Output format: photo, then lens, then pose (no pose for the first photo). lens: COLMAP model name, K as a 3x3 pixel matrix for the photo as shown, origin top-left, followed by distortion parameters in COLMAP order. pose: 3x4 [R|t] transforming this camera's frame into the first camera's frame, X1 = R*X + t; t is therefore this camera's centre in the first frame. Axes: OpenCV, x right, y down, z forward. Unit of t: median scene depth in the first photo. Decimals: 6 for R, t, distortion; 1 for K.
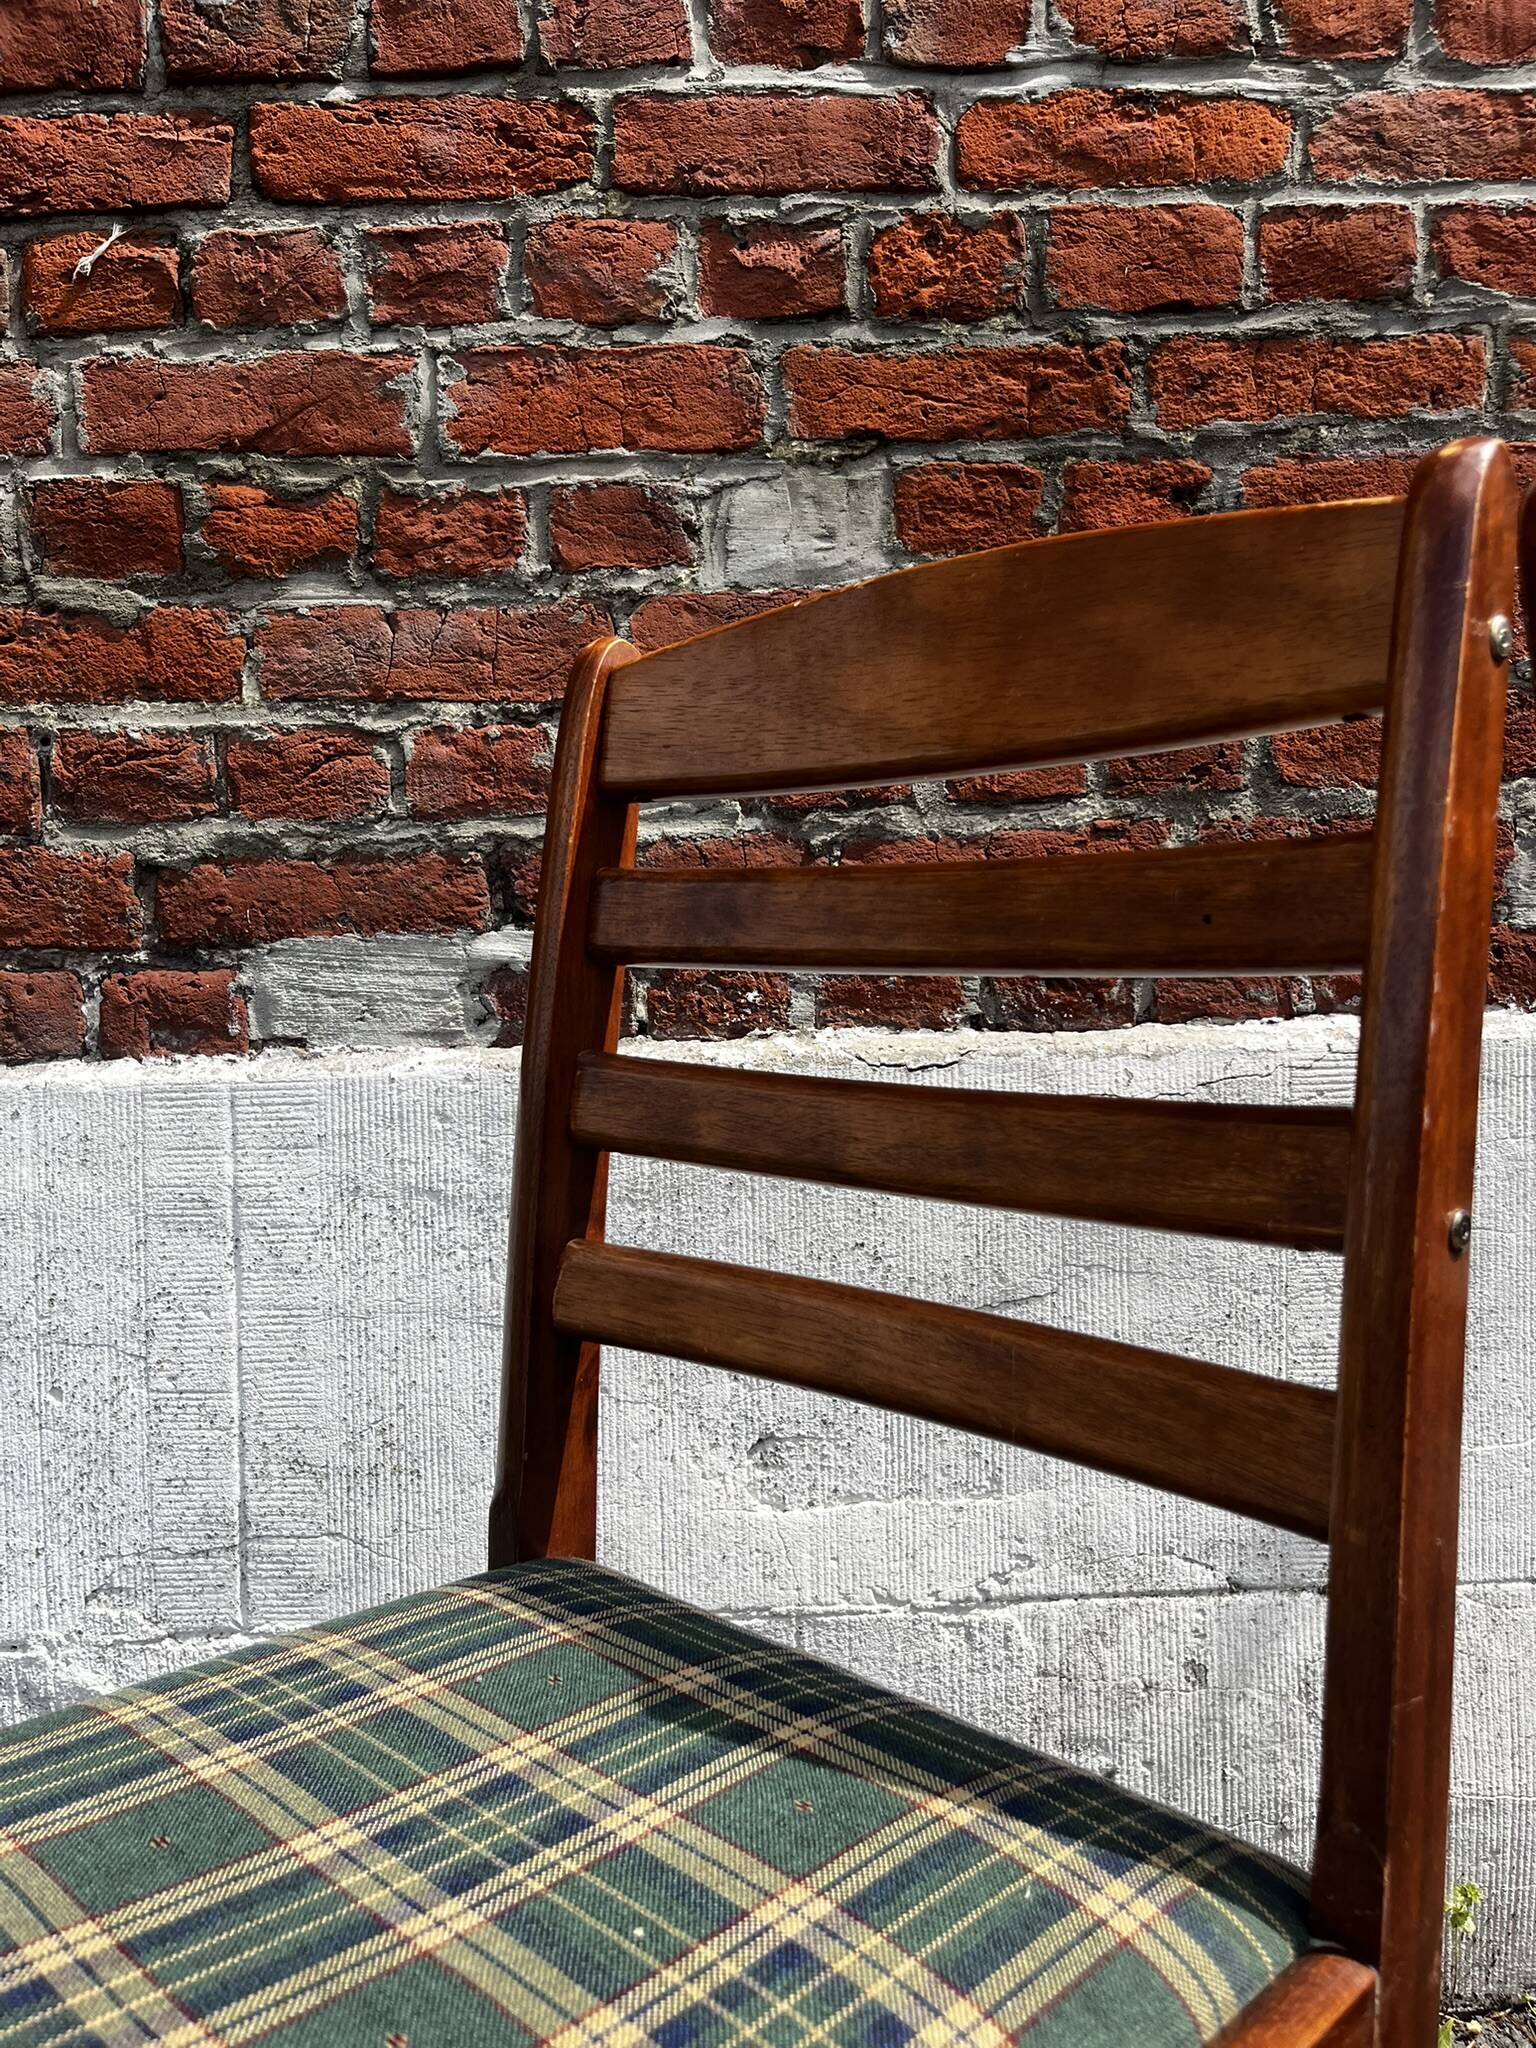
lens RADIAL K [[1543.3, 0, 781.0], [0, 1543.3, 1045.2], [0, 0, 1]] dist [0.048203, -0.070459]
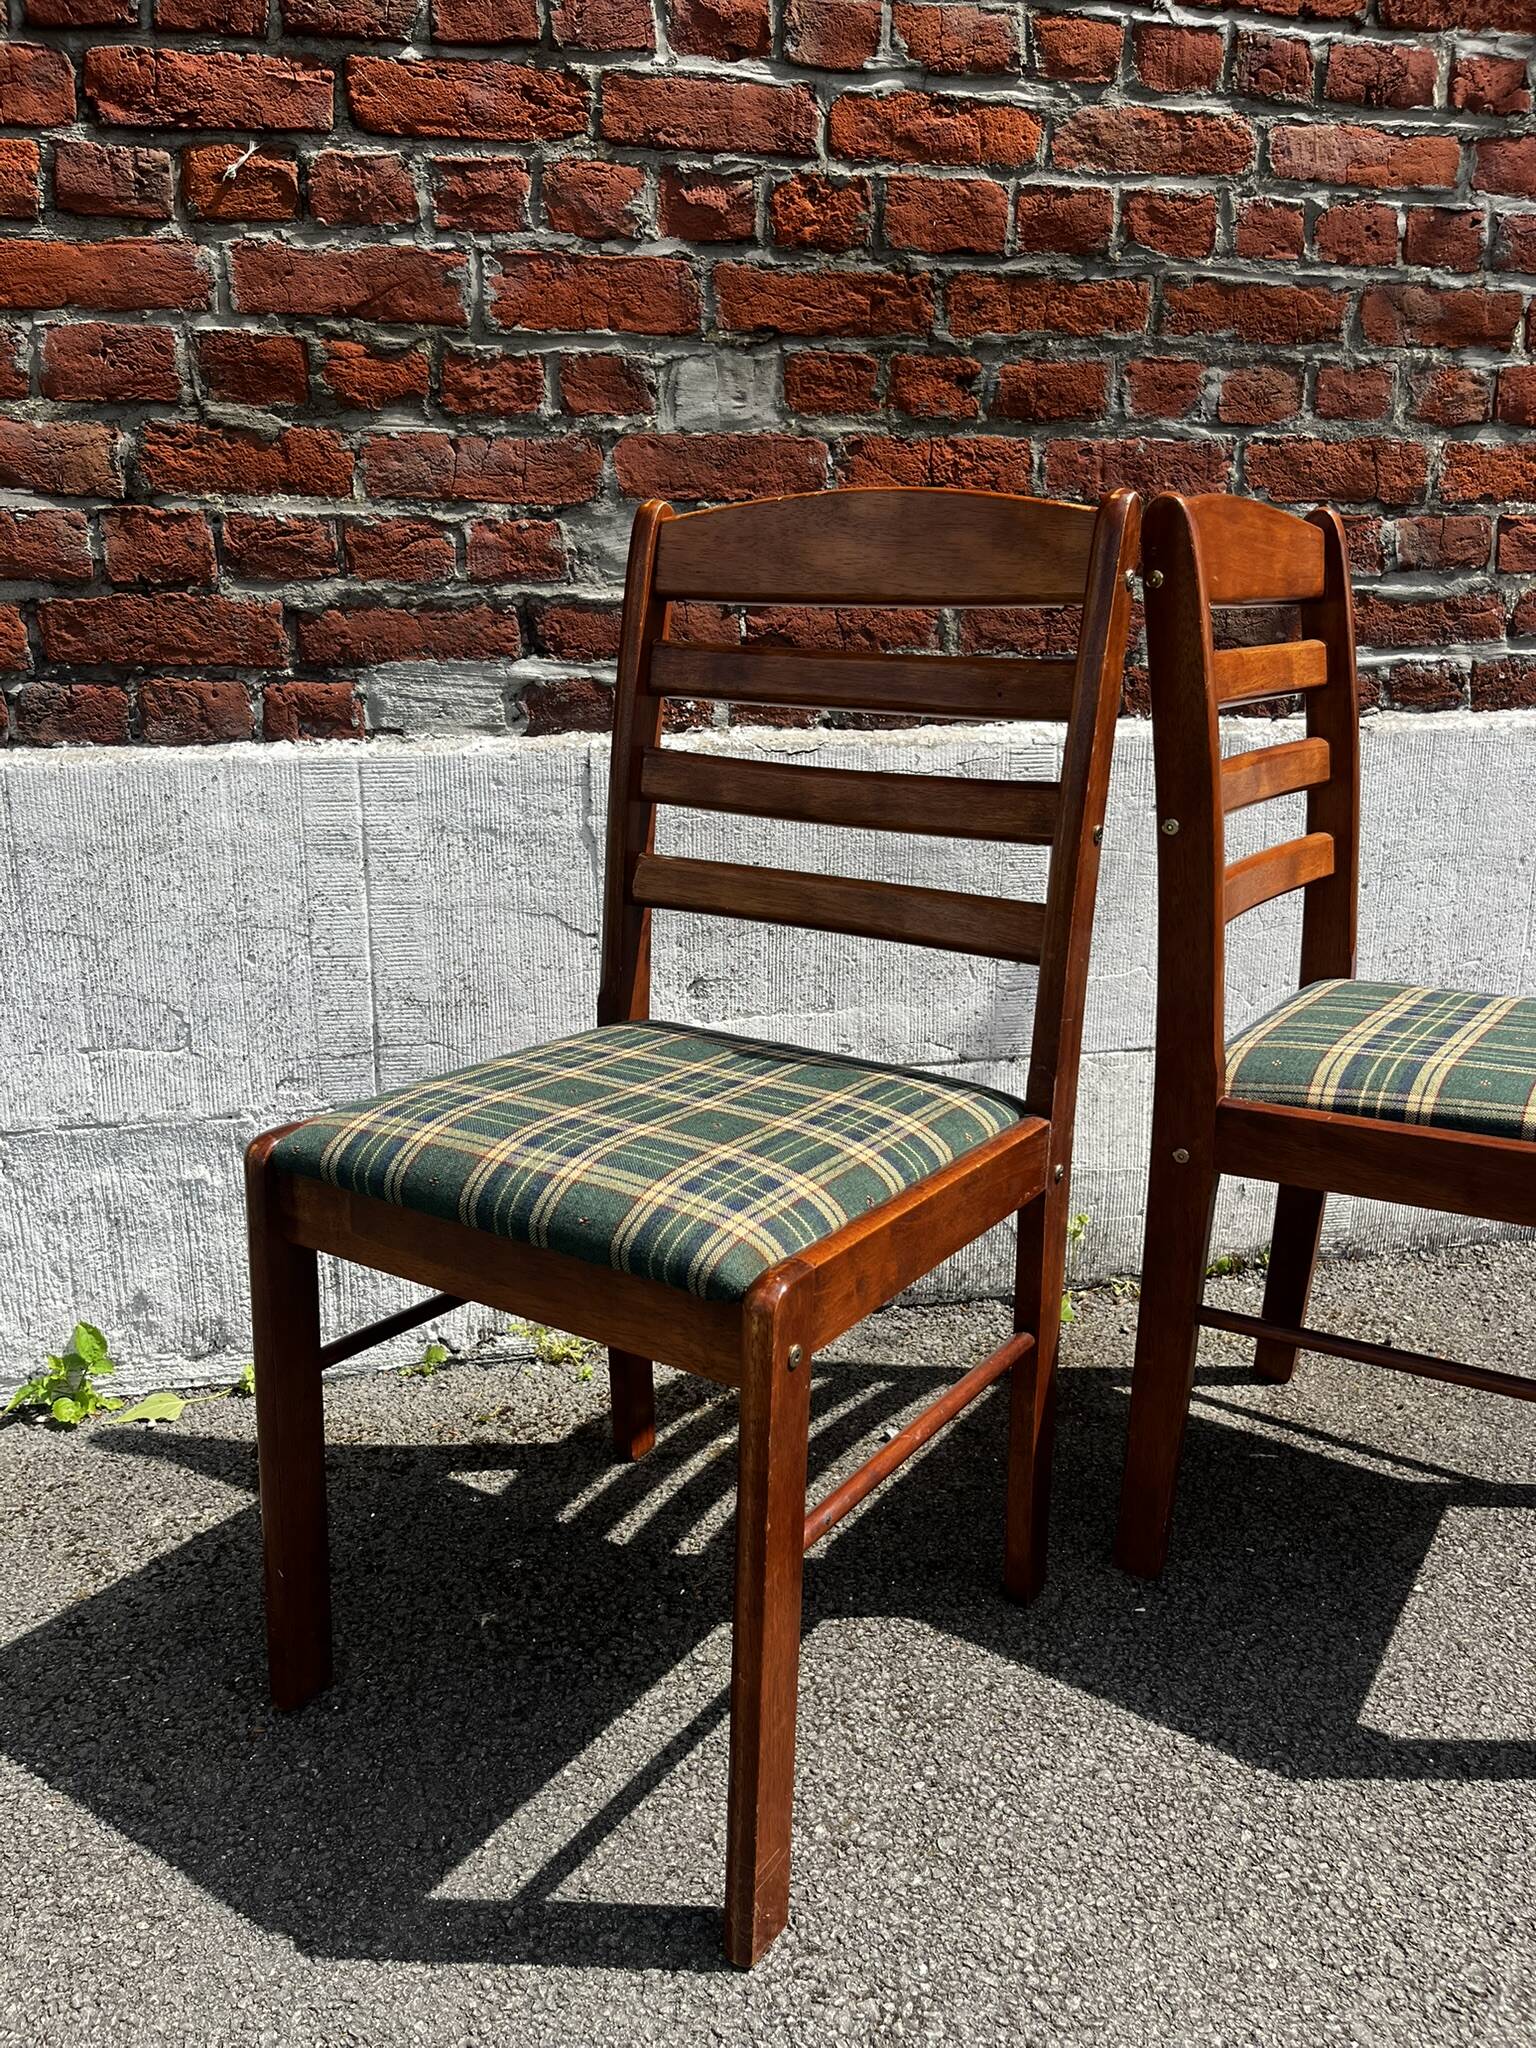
lens RADIAL K [[1543.3, 0, 760.4], [0, 1543.3, 1044.7], [0, 0, 1]] dist [0.048203, -0.070459]
pose [[0.981356, -0.028028, 0.190145, -0.261848], [-0.013905, 0.976364, 0.215684, -0.035614], [-0.191696, -0.214307, 0.957771, -0.612705]]
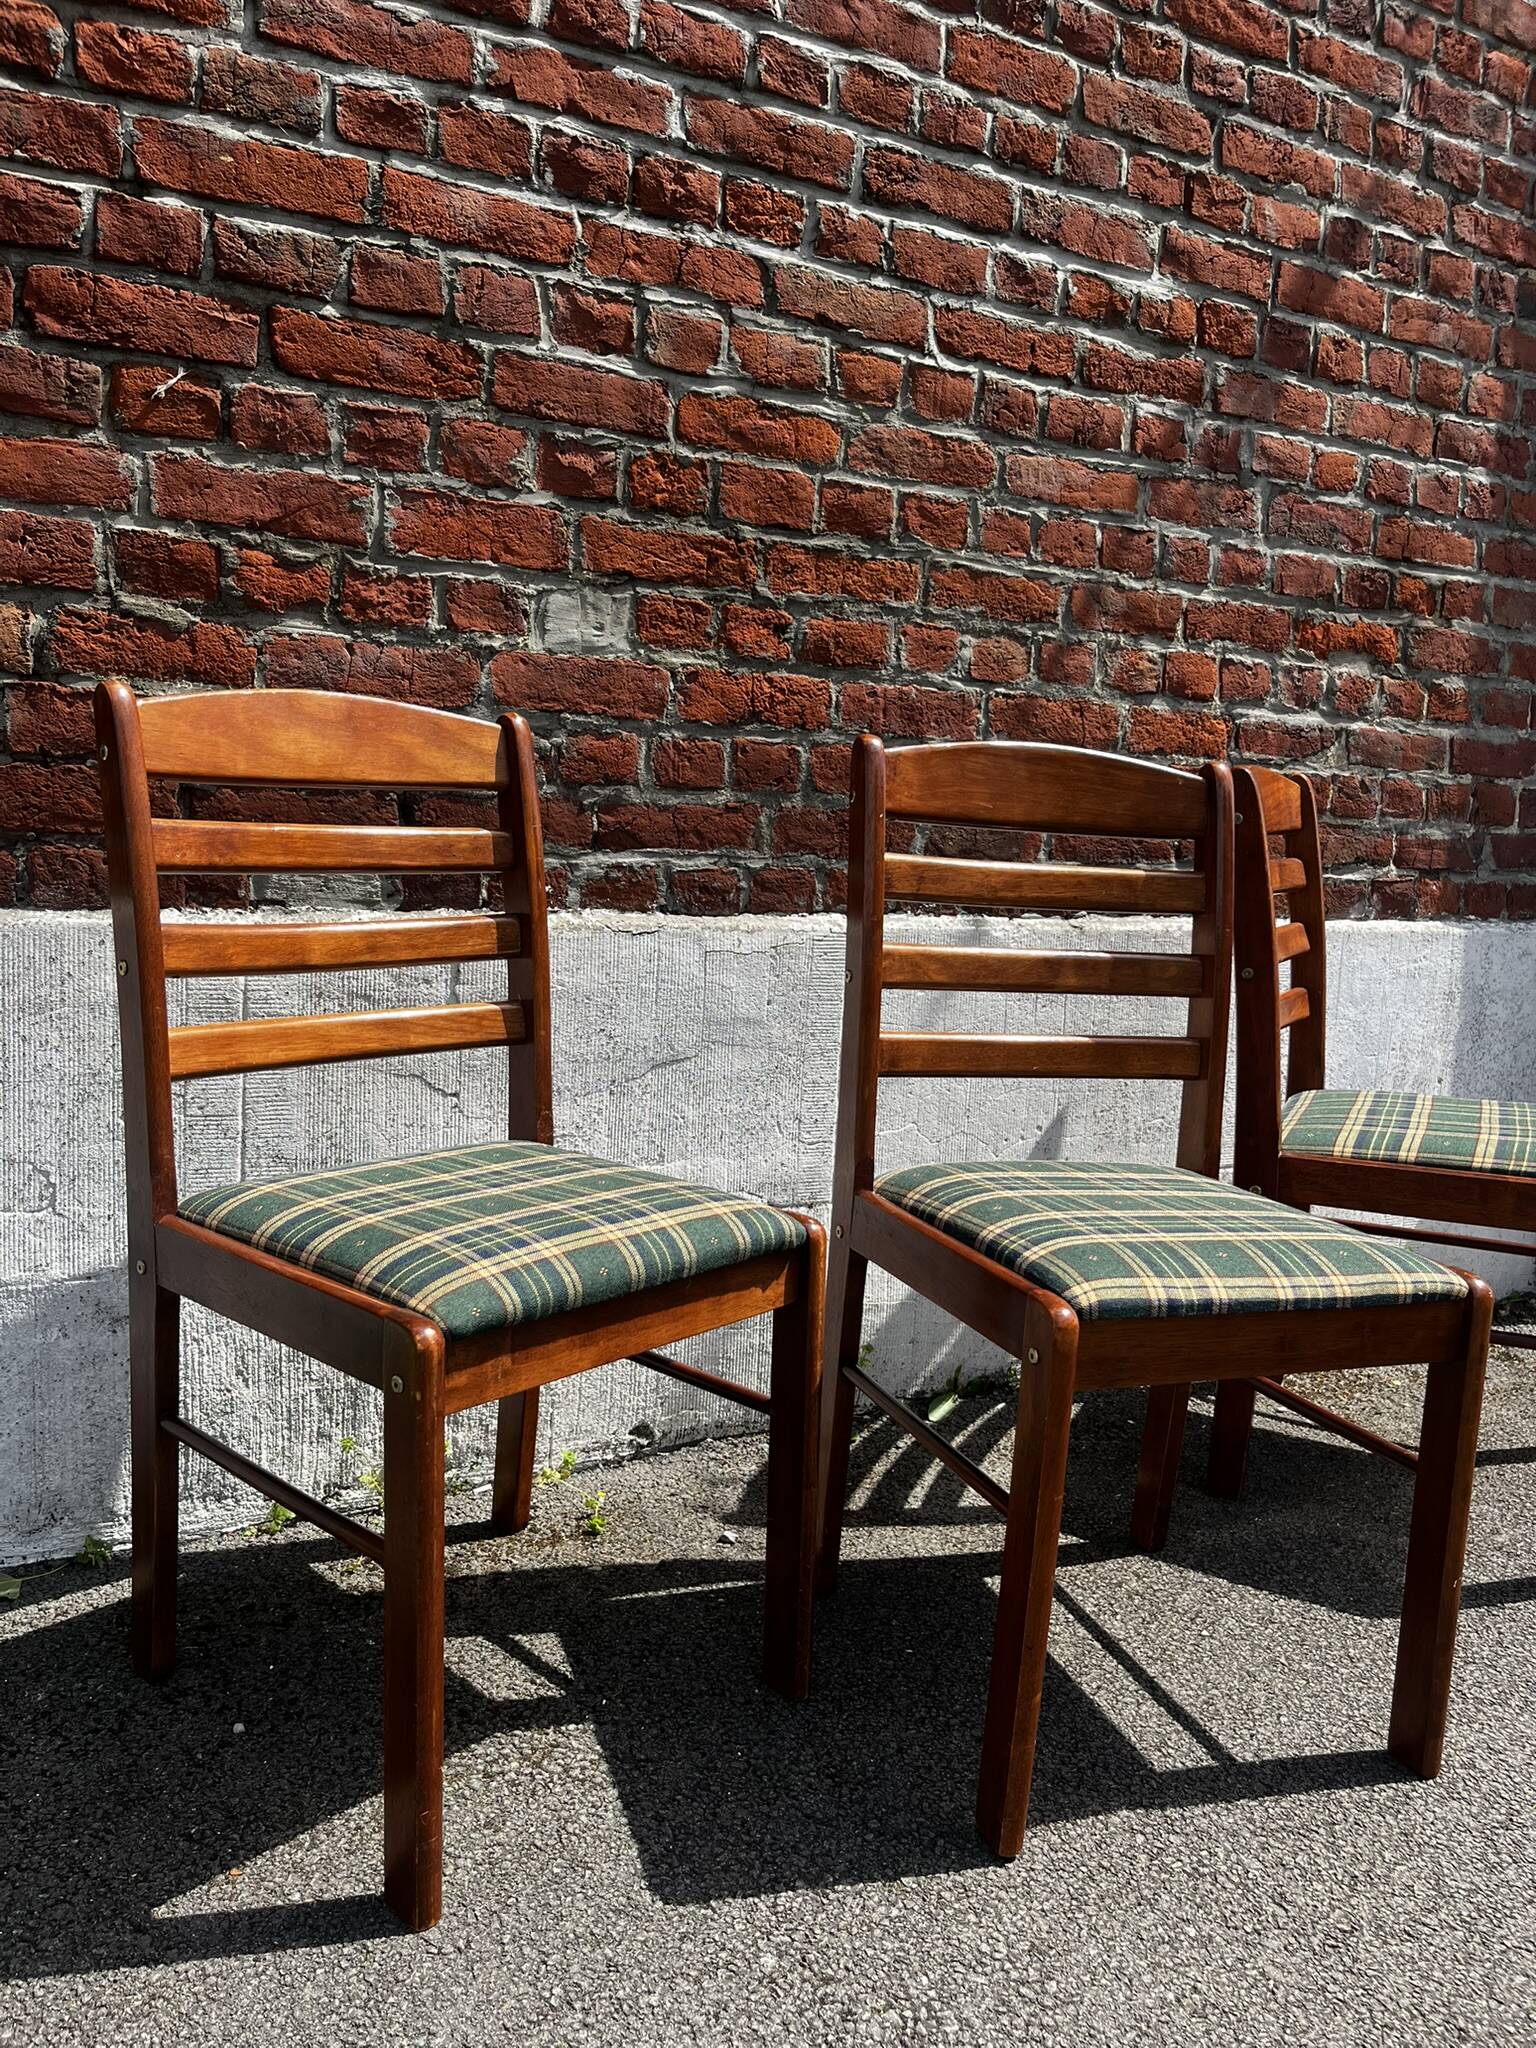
lens RADIAL K [[1543.3, 0, 763.3], [0, 1543.3, 1044.2], [0, 0, 1]] dist [0.048203, -0.070459]
pose [[0.889766, 0.003006, 0.456406, -0.608622], [-0.049398, 0.994739, 0.089749, -0.025883], [-0.453735, -0.102401, 0.885234, -0.692293]]
